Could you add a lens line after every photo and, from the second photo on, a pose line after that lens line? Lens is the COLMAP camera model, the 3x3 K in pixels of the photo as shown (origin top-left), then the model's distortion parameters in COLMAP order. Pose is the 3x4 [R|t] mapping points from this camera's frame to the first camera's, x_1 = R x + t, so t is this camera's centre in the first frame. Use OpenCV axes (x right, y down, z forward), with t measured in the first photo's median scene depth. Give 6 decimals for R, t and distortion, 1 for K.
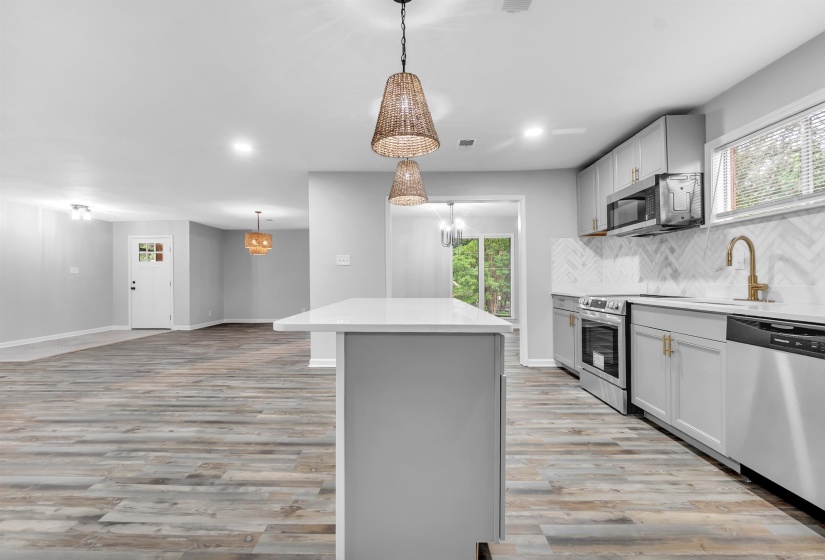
lens RADIAL K [[365.2, 0, 408.5], [0, 365.2, 280.9], [0, 0, 1]] dist [-0.002392, -0.000122]
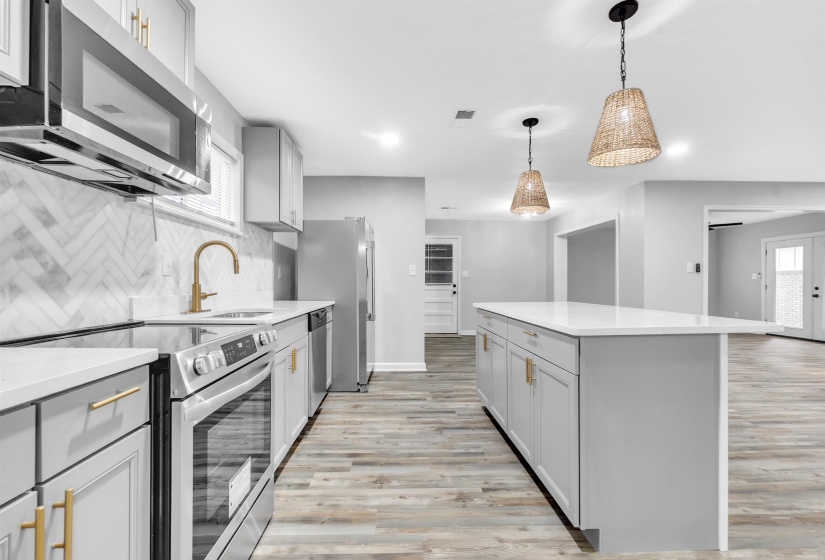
lens RADIAL K [[365.2, 0, 408.5], [0, 365.2, 280.9], [0, 0, 1]] dist [-0.002392, -0.000122]
pose [[-0.998533, 0.007149, -0.053674, 0.408440], [0.007397, 0.999963, -0.004415, -0.012307], [0.053641, -0.004805, -0.998549, 1.658617]]
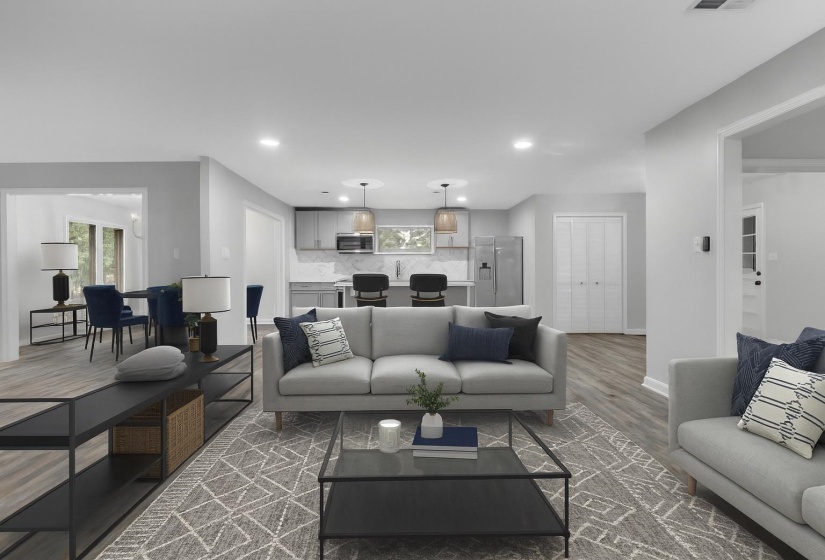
lens RADIAL K [[355.5, 0, 411.3], [0, 355.5, 271.7], [0, 0, 1]] dist [-0.000833, -0.000092]
pose [[-0.055791, 0.009781, 0.998395, -1.928981], [0.005586, 0.999939, -0.009484, 0.012187], [-0.998427, 0.005048, -0.055842, 0.903267]]
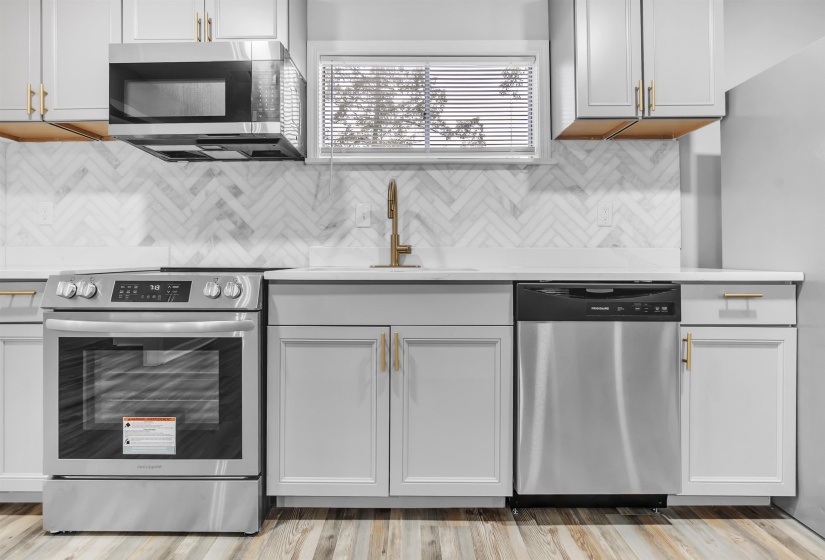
lens RADIAL K [[367.0, 0, 410.4], [0, 367.0, 252.6], [0, 0, 1]] dist [-0.002293, -0.000364]
pose [[-0.018733, 0.021679, 0.999589, 0.137806], [0.001928, 0.999764, -0.021646, 0.035181], [-0.999823, 0.001521, -0.018770, 0.847132]]
